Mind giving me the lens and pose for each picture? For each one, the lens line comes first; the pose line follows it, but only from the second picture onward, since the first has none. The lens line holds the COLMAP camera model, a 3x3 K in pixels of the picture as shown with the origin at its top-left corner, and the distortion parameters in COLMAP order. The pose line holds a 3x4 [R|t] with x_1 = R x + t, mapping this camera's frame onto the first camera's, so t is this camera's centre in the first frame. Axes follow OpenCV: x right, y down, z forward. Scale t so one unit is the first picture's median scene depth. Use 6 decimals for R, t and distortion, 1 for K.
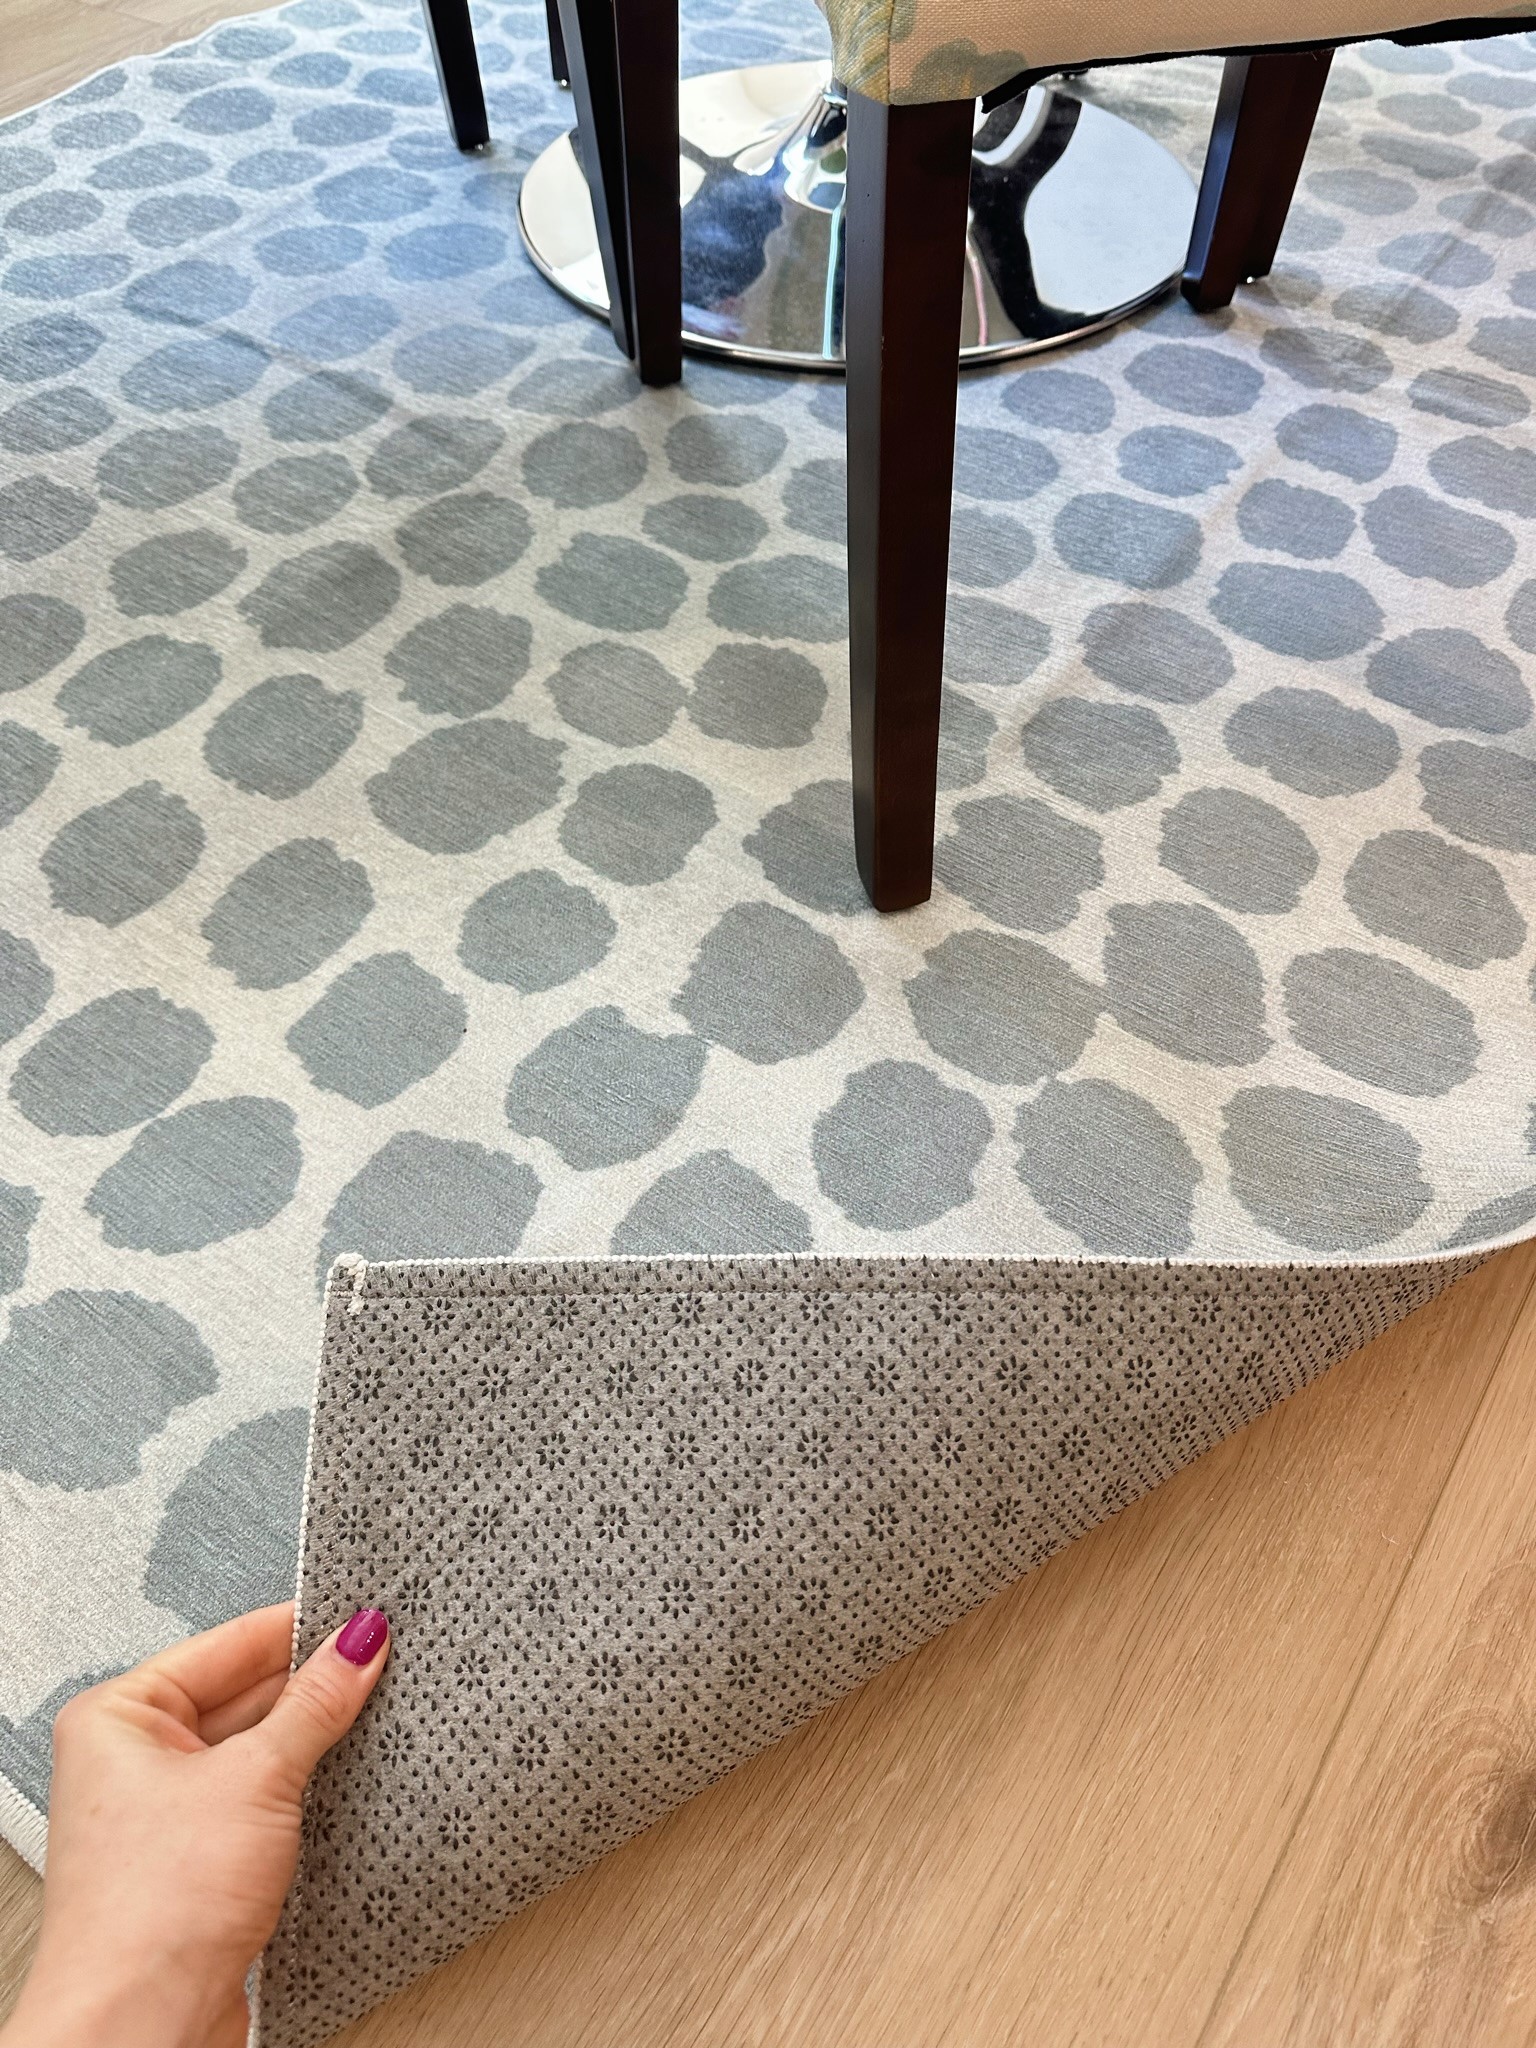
lens RADIAL K [[1454.1, 0, 756.4], [0, 1454.1, 1033.0], [0, 0, 1]] dist [0.043267, -0.062658]
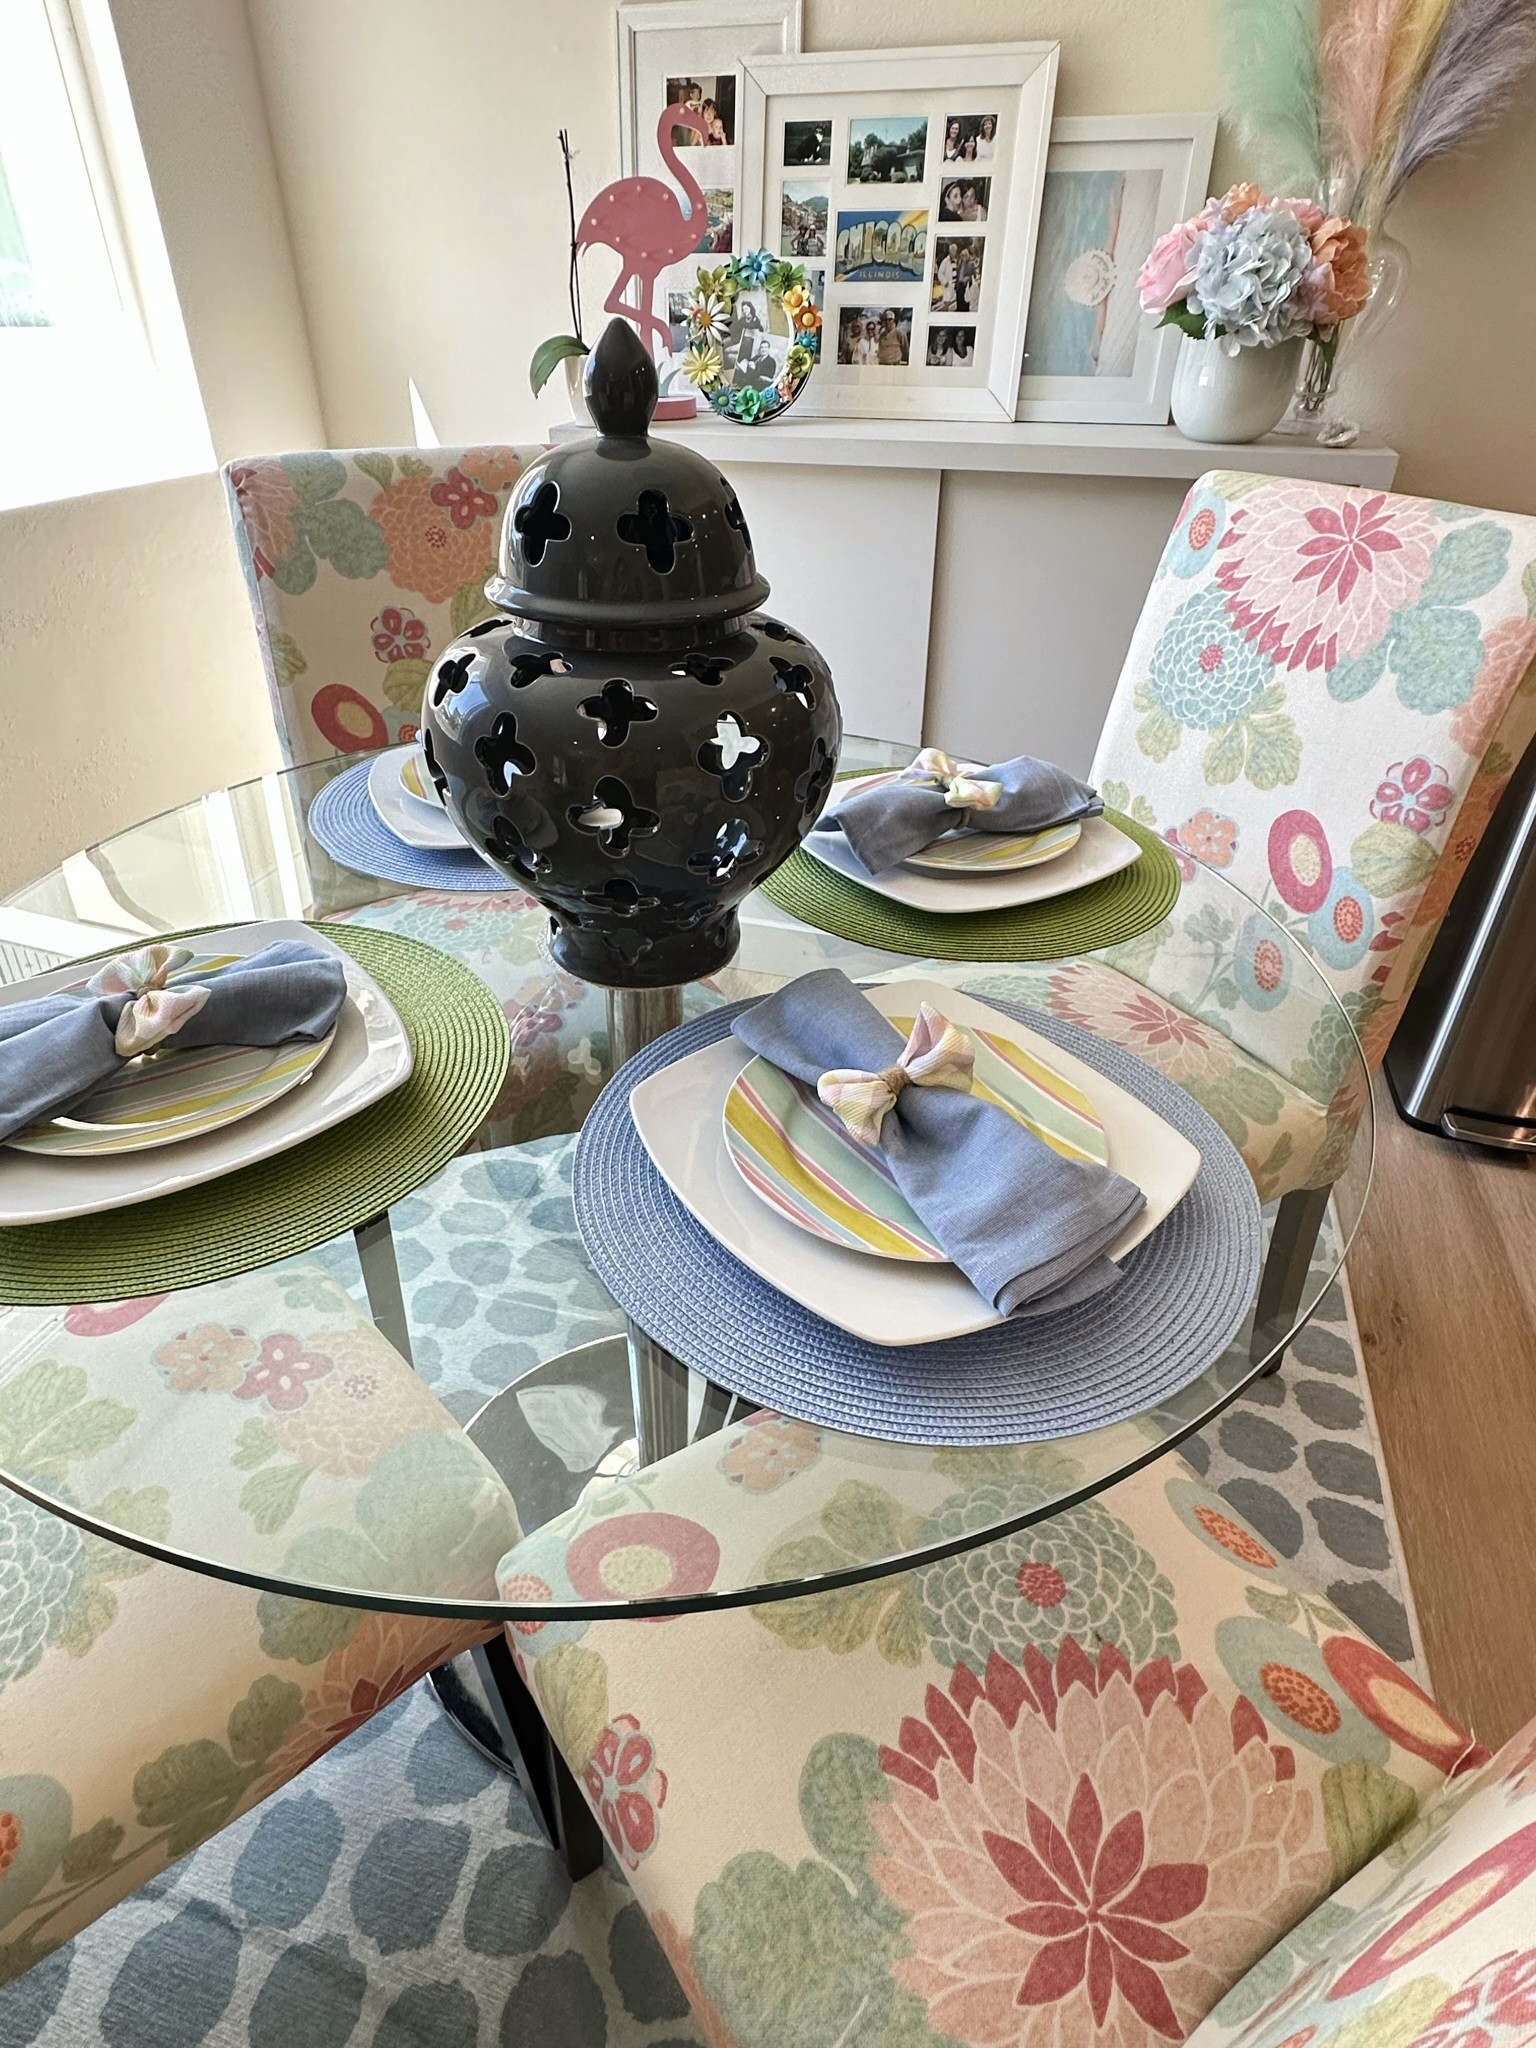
lens RADIAL K [[1154.7, 0, 749.1], [0, 1154.7, 1006.7], [0, 0, 1]] dist [-0.006768, 0.001930]
pose [[0.947906, -0.161029, 0.274854, -0.107493], [0.243270, 0.922969, -0.298240, -1.012787], [-0.205657, 0.349567, 0.914061, -0.220295]]
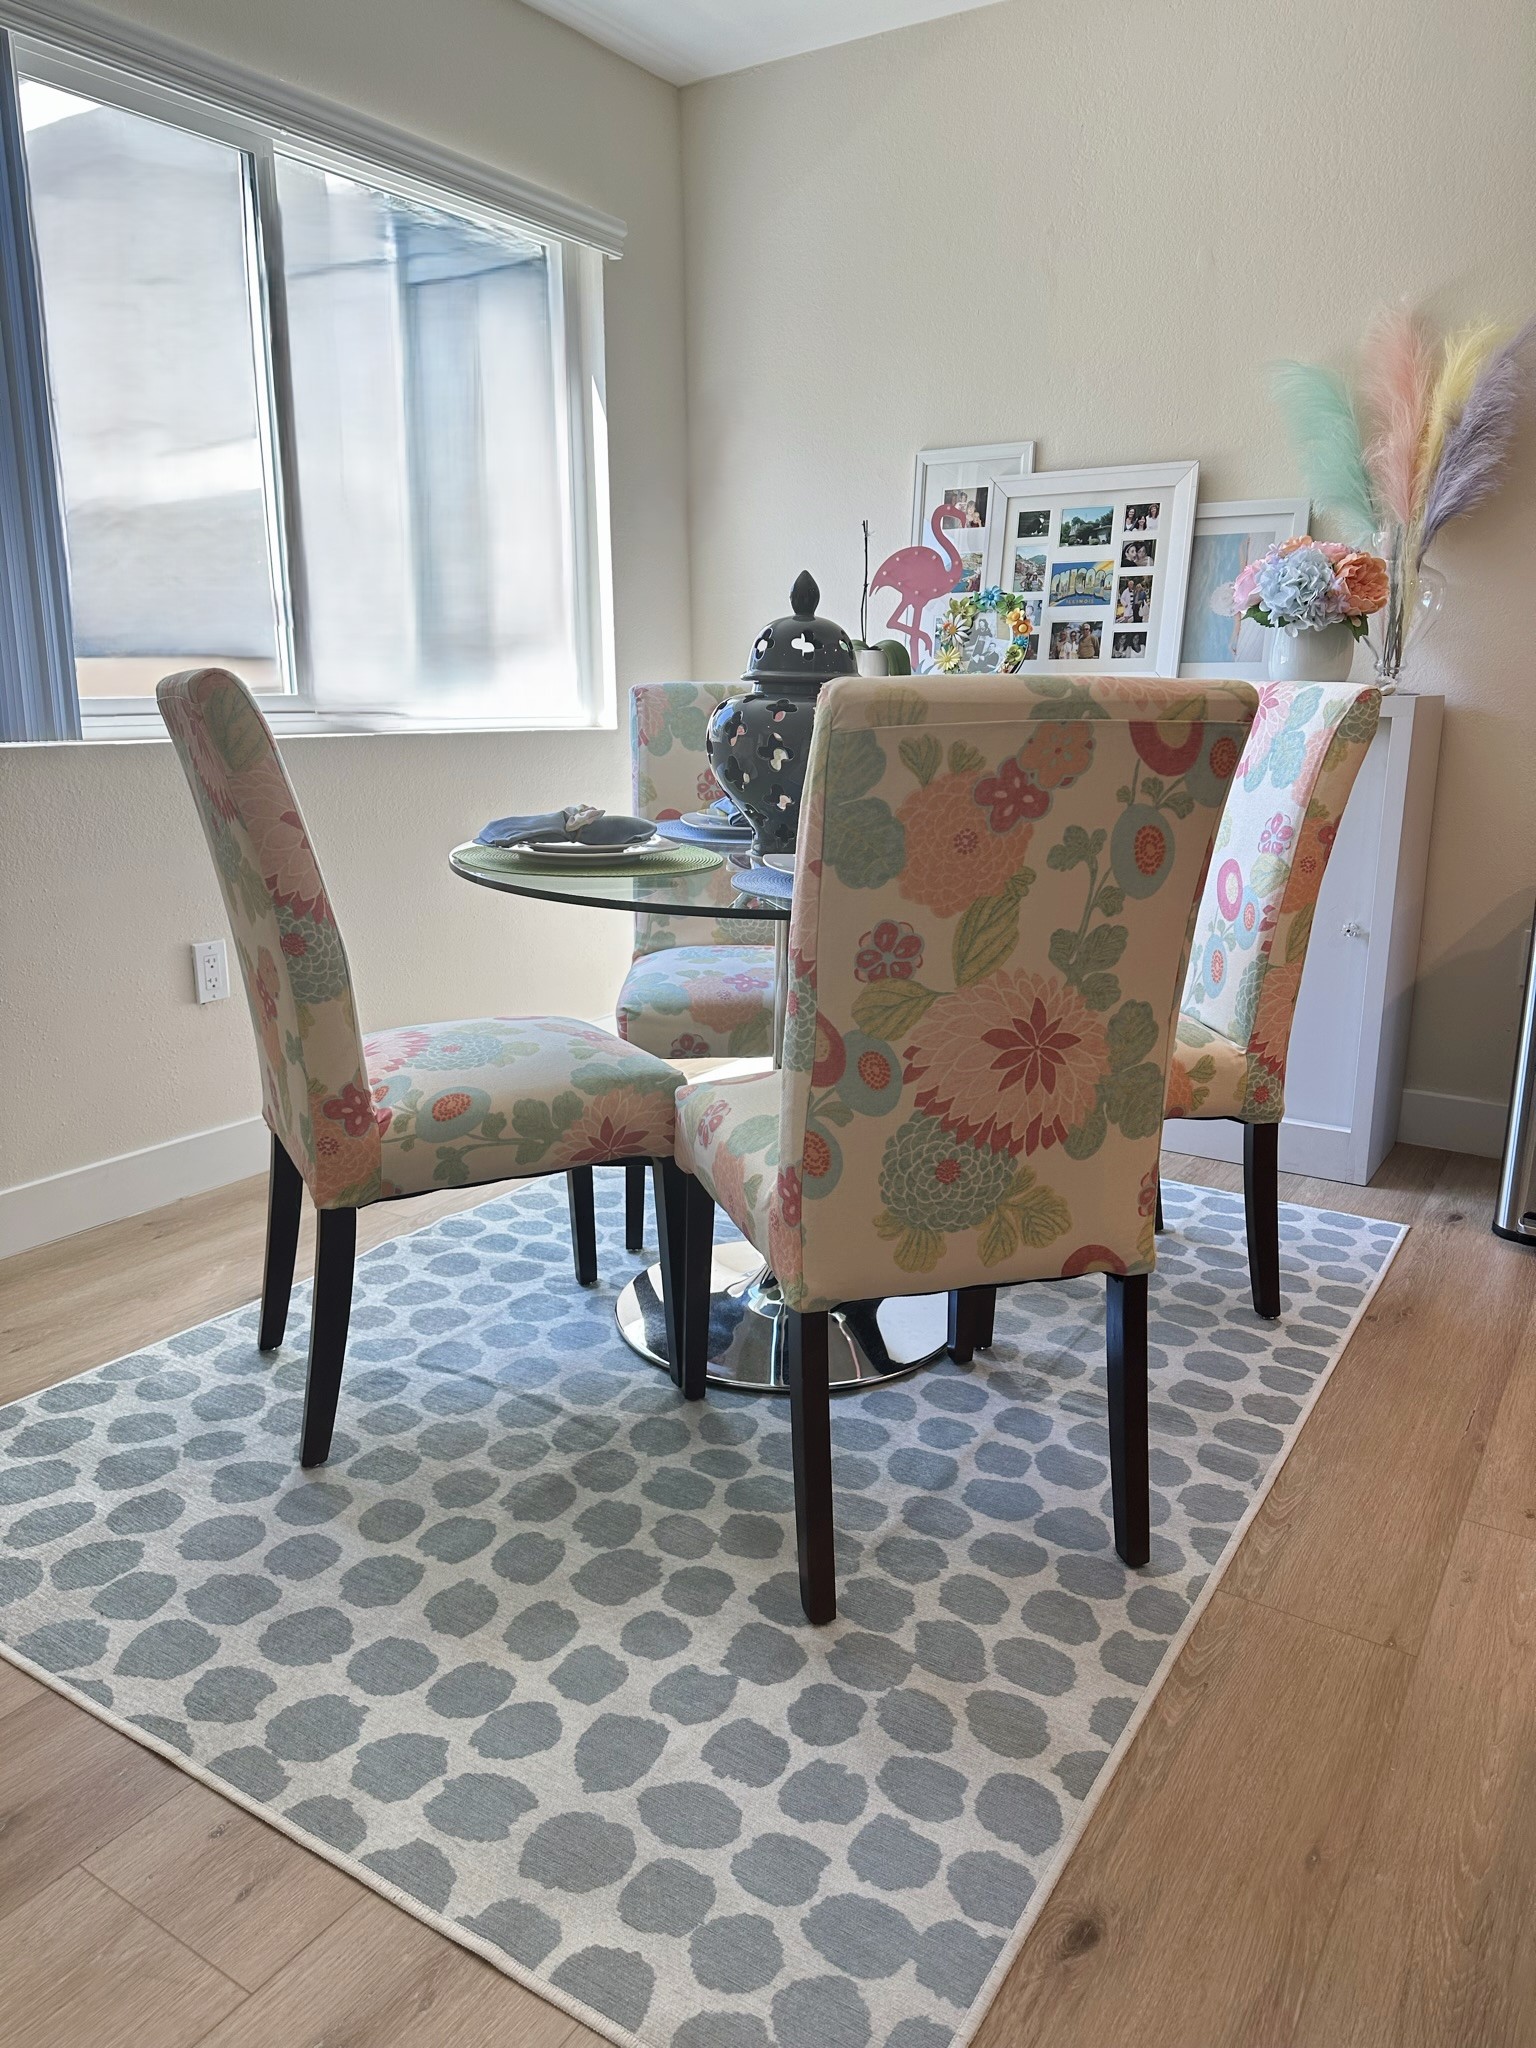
lens RADIAL K [[1454.1, 0, 749.5], [0, 1454.1, 1018.7], [0, 0, 1]] dist [0.043267, -0.062658]
pose [[0.999077, 0.005450, 0.042600, -0.098280], [0.022270, 0.782407, -0.622369, 0.511990], [-0.036722, 0.622743, 0.781564, -1.155741]]
